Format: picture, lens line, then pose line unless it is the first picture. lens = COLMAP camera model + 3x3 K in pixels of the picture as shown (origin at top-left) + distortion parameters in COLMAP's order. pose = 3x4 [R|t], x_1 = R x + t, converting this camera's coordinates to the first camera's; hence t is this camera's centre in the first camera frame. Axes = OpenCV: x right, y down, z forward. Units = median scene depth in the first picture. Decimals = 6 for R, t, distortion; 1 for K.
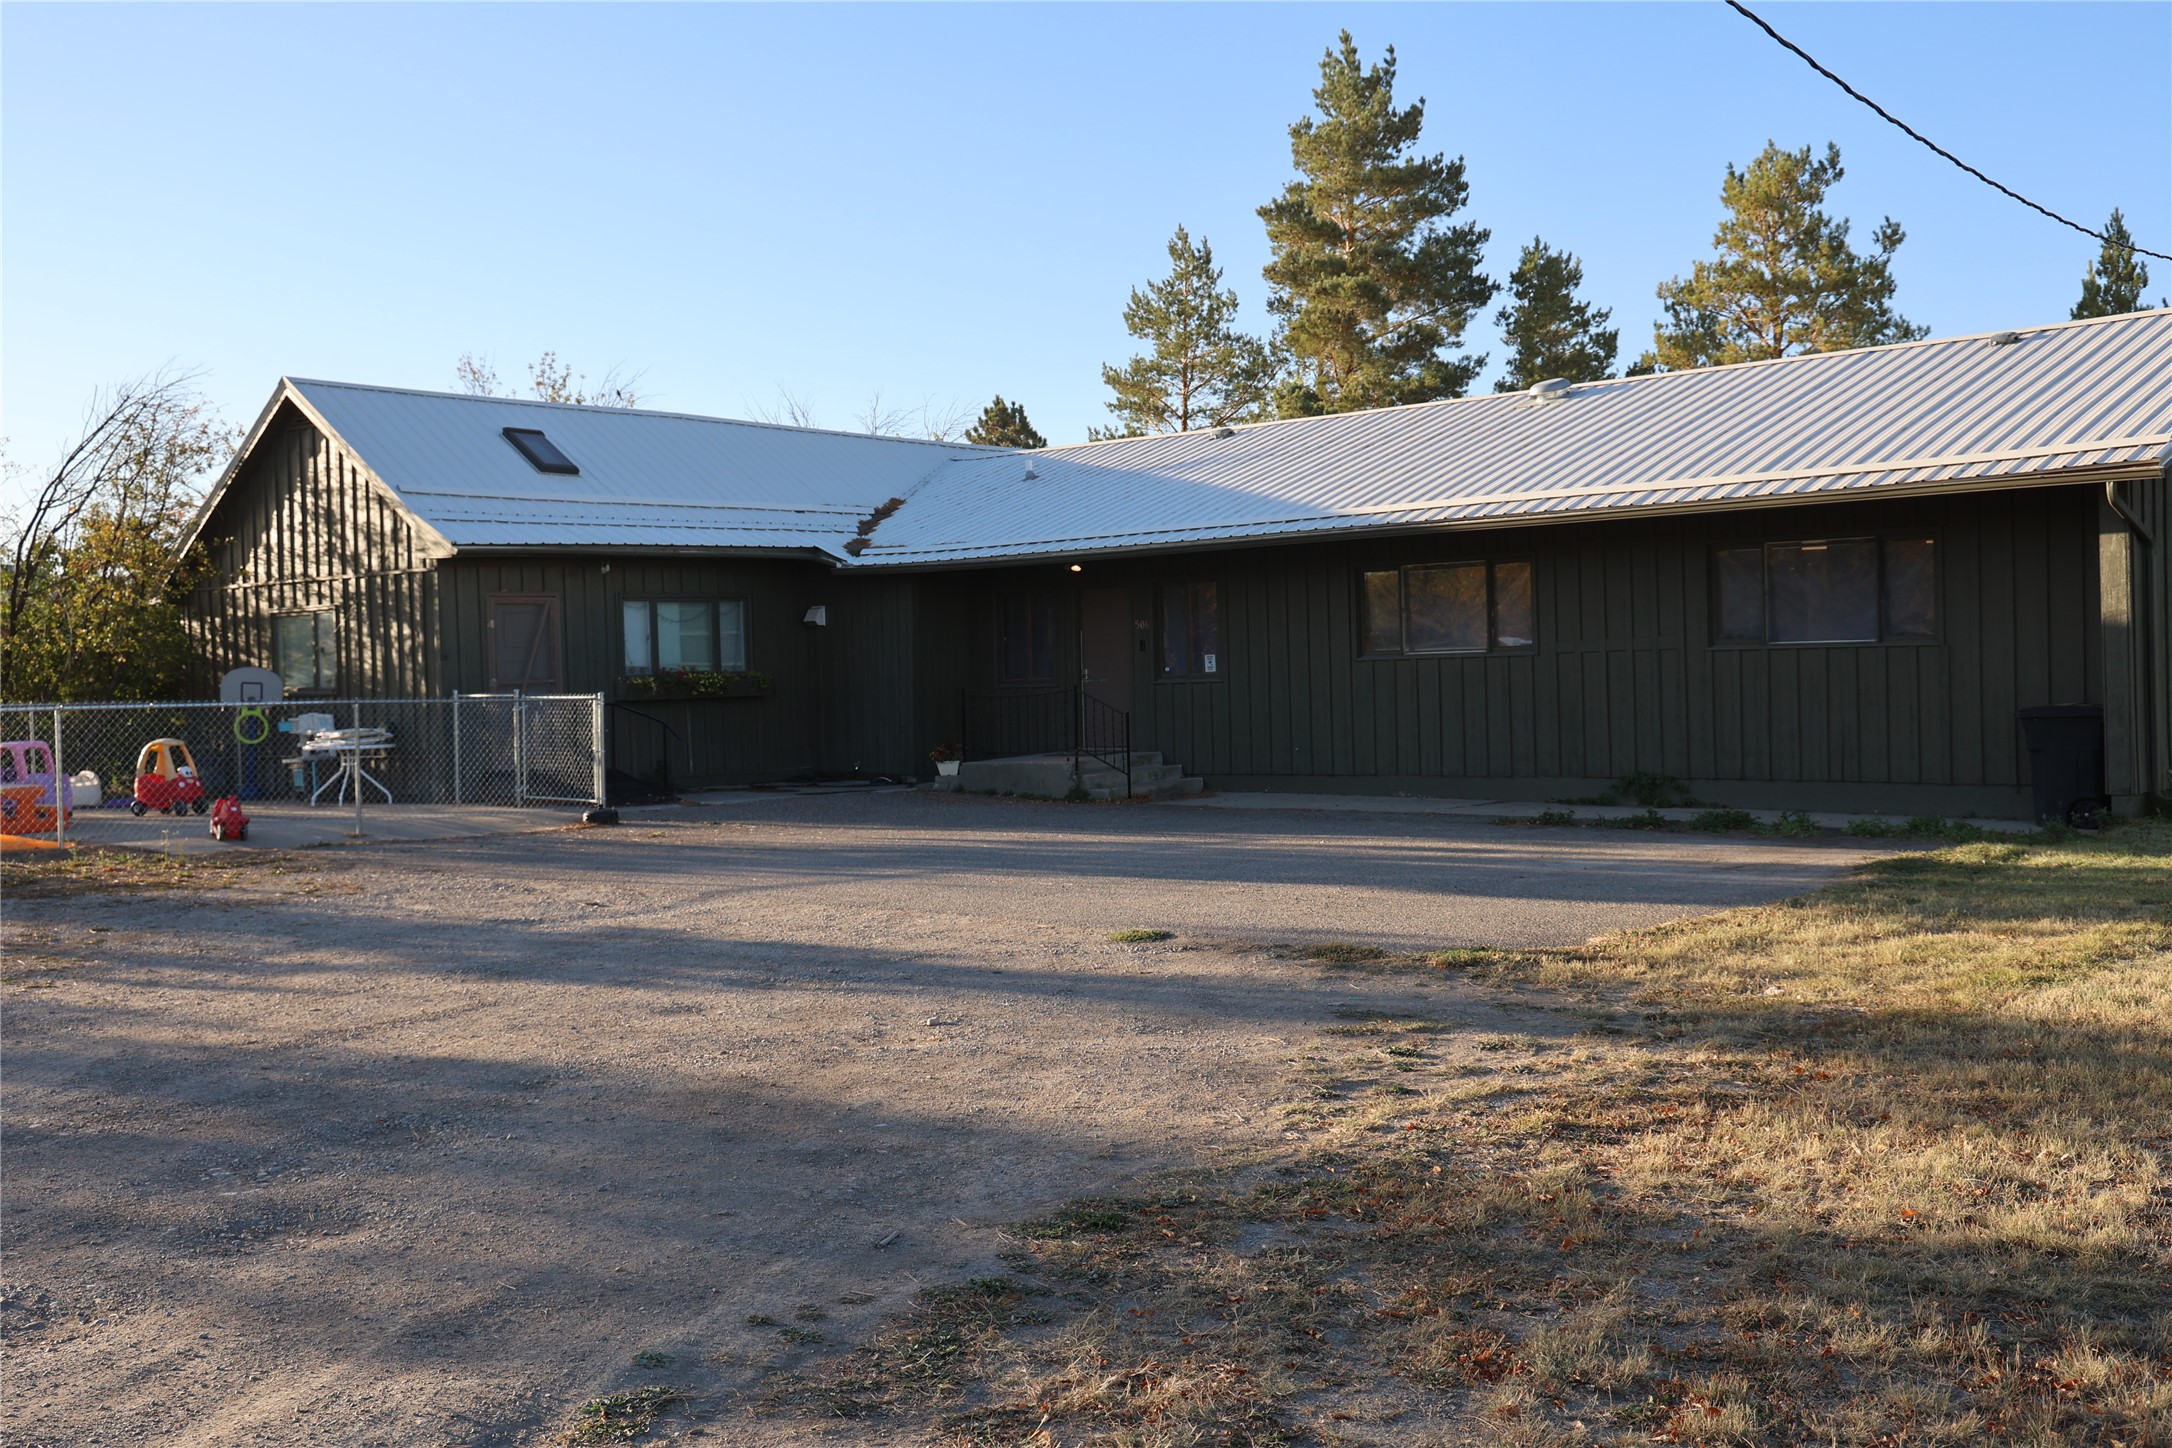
lens RADIAL K [[2162.5, 0, 1096.2], [0, 2162.5, 728.1], [0, 0, 1]] dist [0.070805, 0.000000]
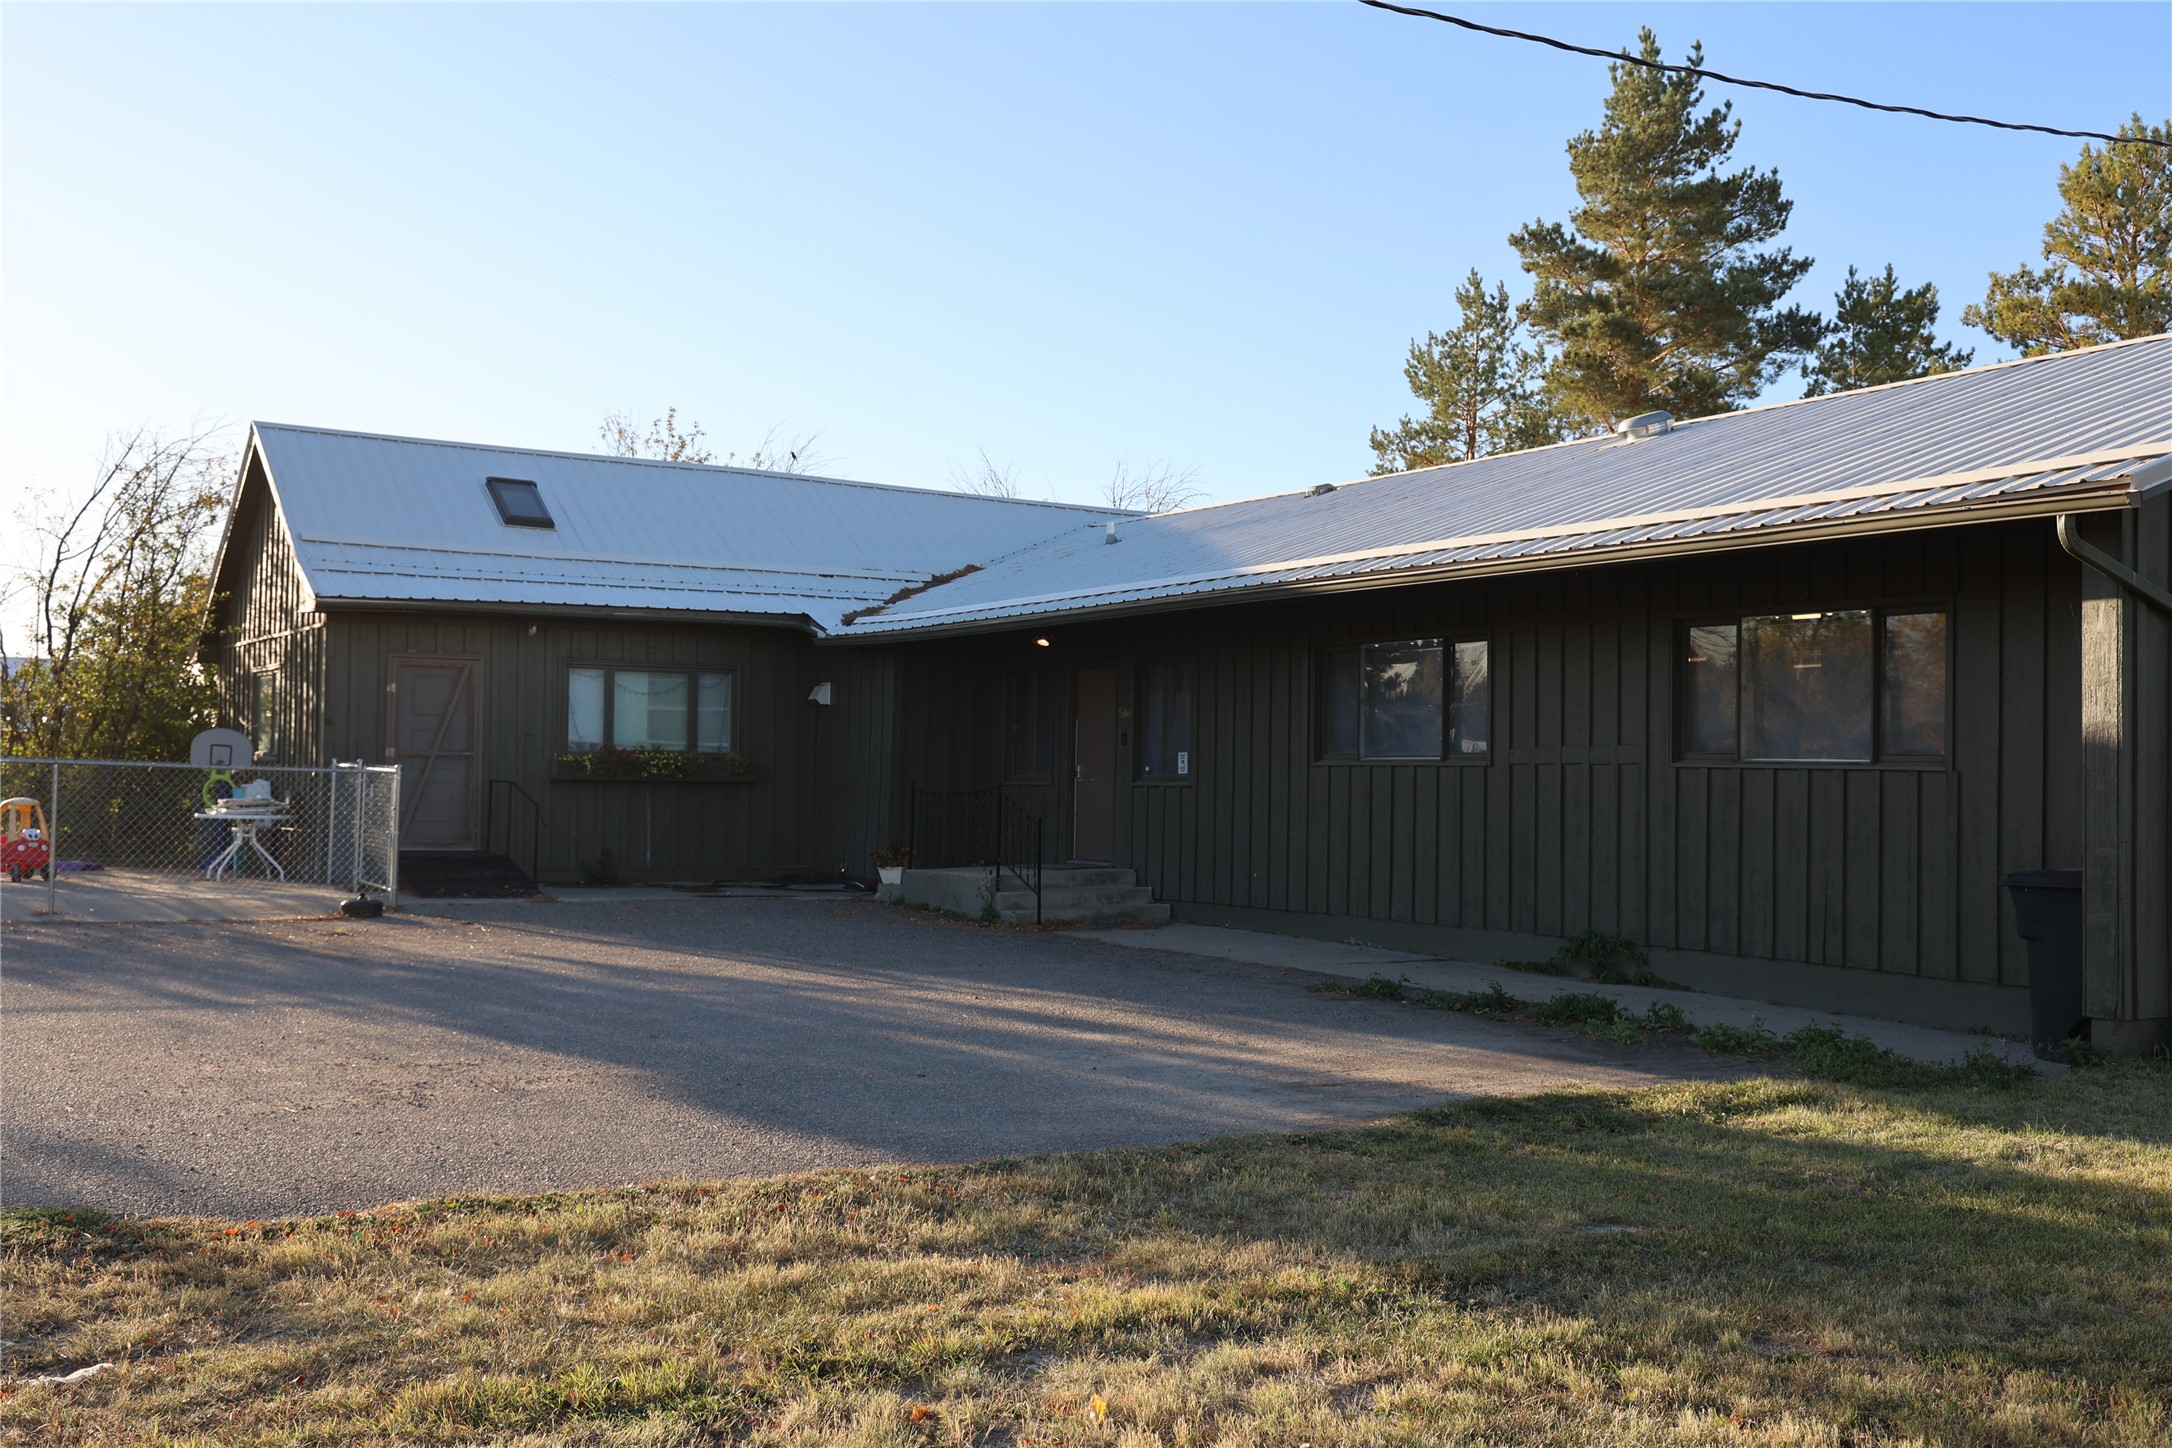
lens RADIAL K [[2162.5, 0, 1089.3], [0, 2162.5, 737.9], [0, 0, 1]] dist [0.070805, 0.000000]
pose [[0.953212, 0.036675, -0.300069, 0.249778], [-0.049902, 0.998086, -0.036532, -0.007804], [0.298155, 0.049797, 0.953218, 0.210345]]
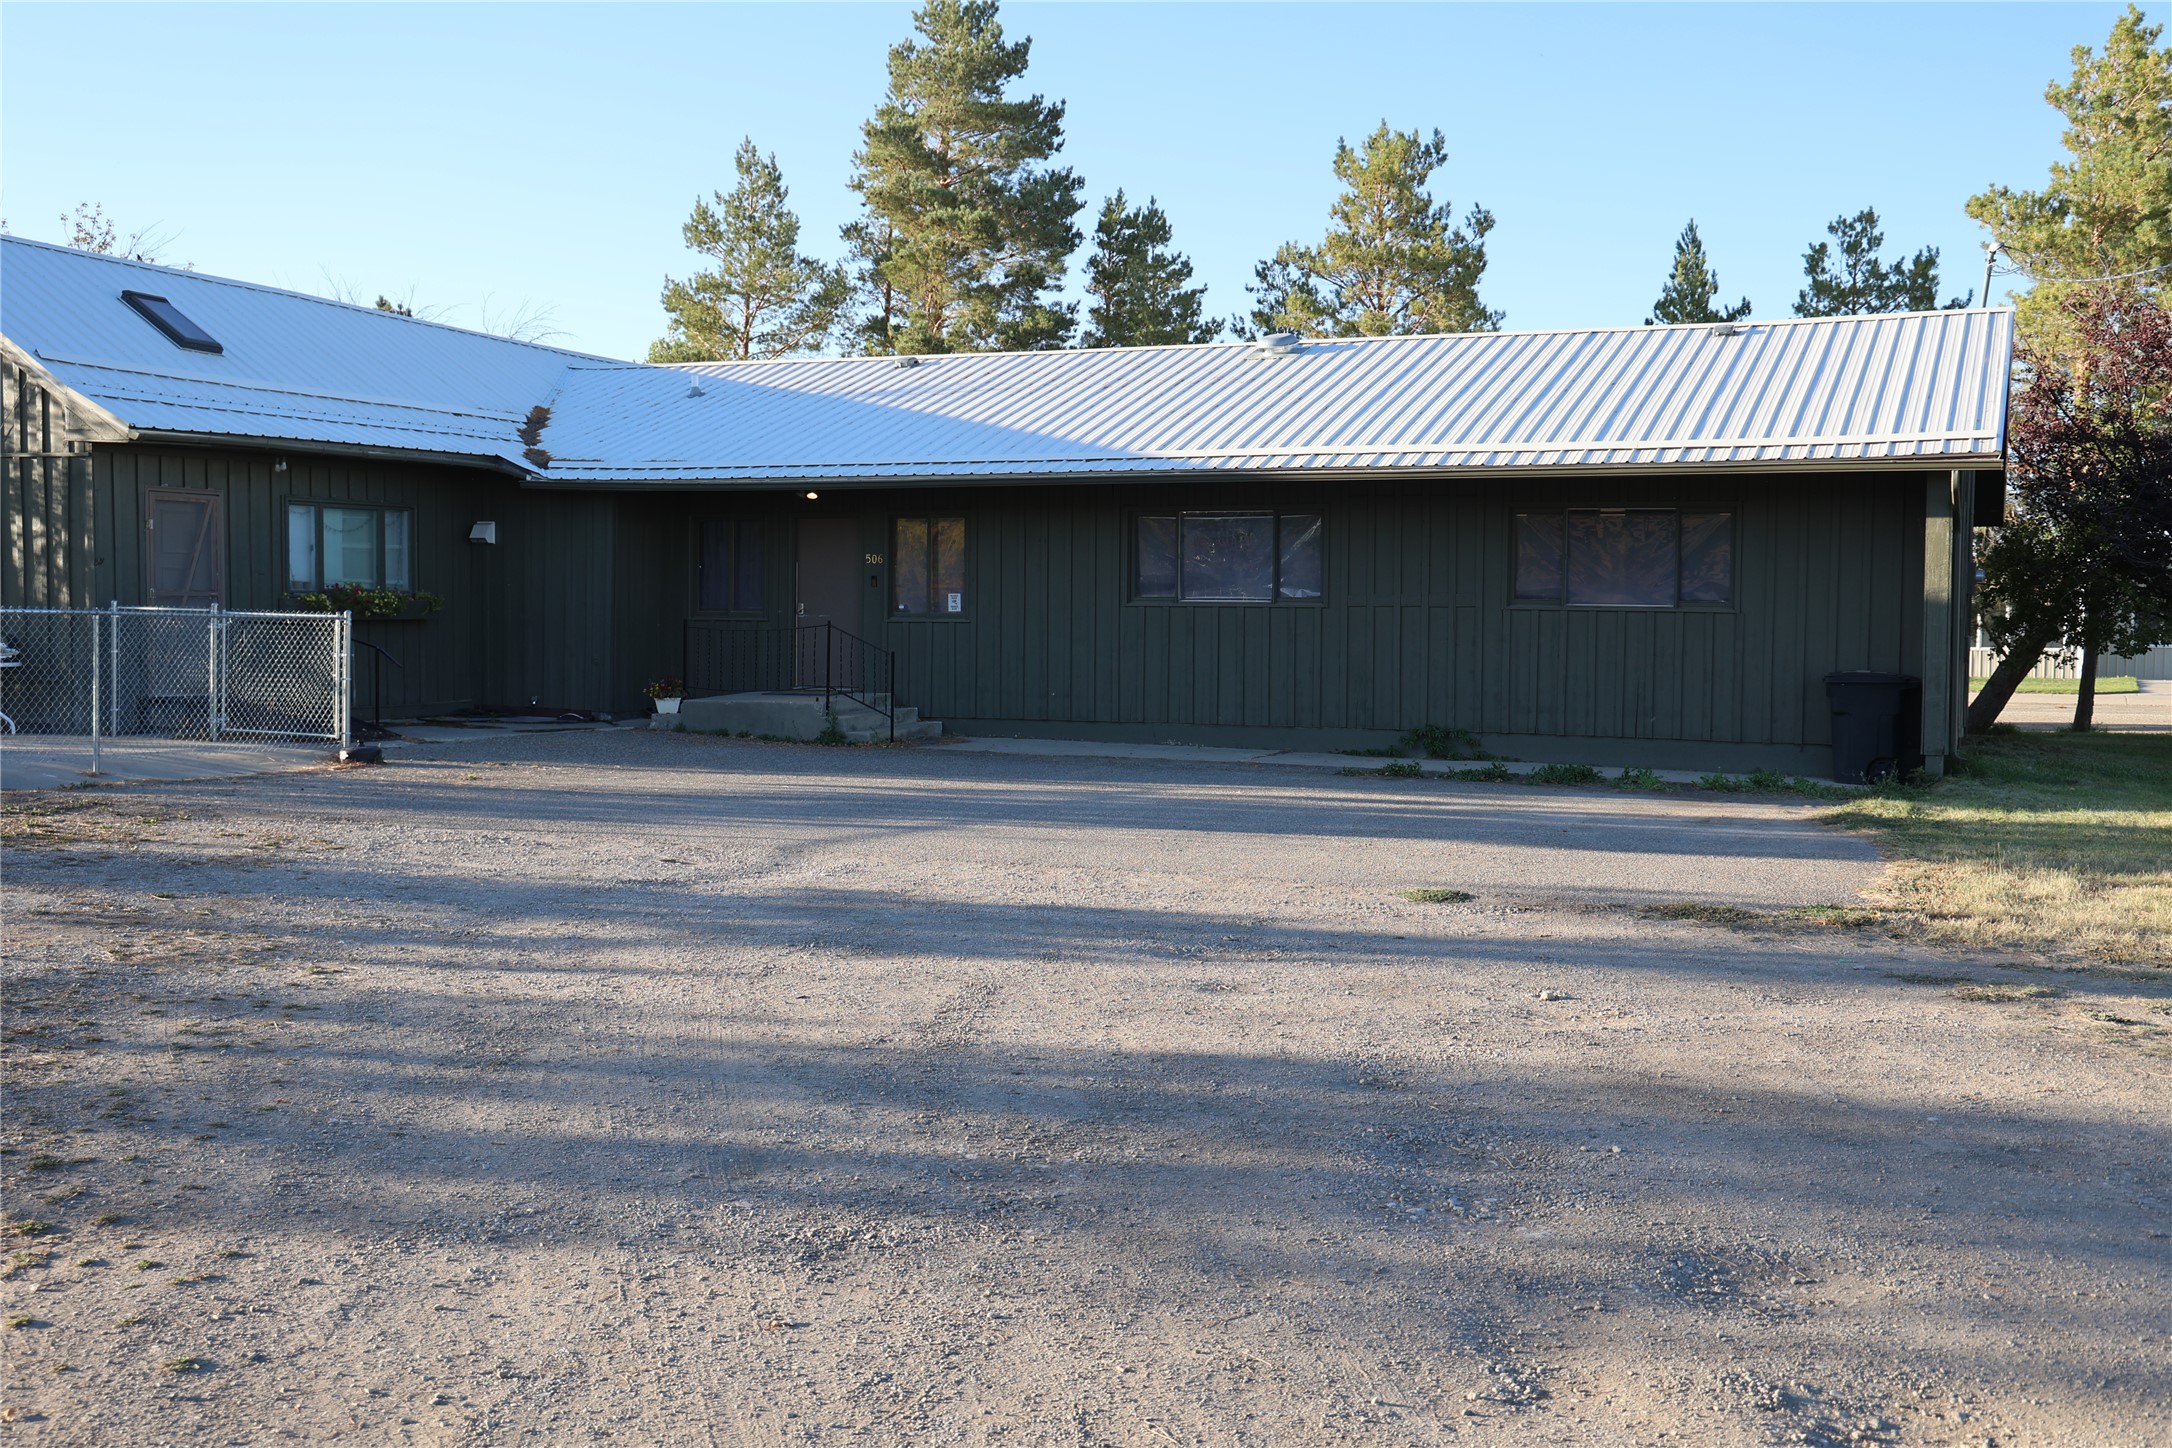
lens RADIAL K [[2162.5, 0, 1089.0], [0, 2162.5, 722.5], [0, 0, 1]] dist [0.070805, 0.000000]
pose [[0.946877, 0.019090, 0.321030, -0.189830], [-0.027027, 0.999429, 0.020284, 0.002062], [-0.320460, -0.027883, 0.946852, 0.066497]]
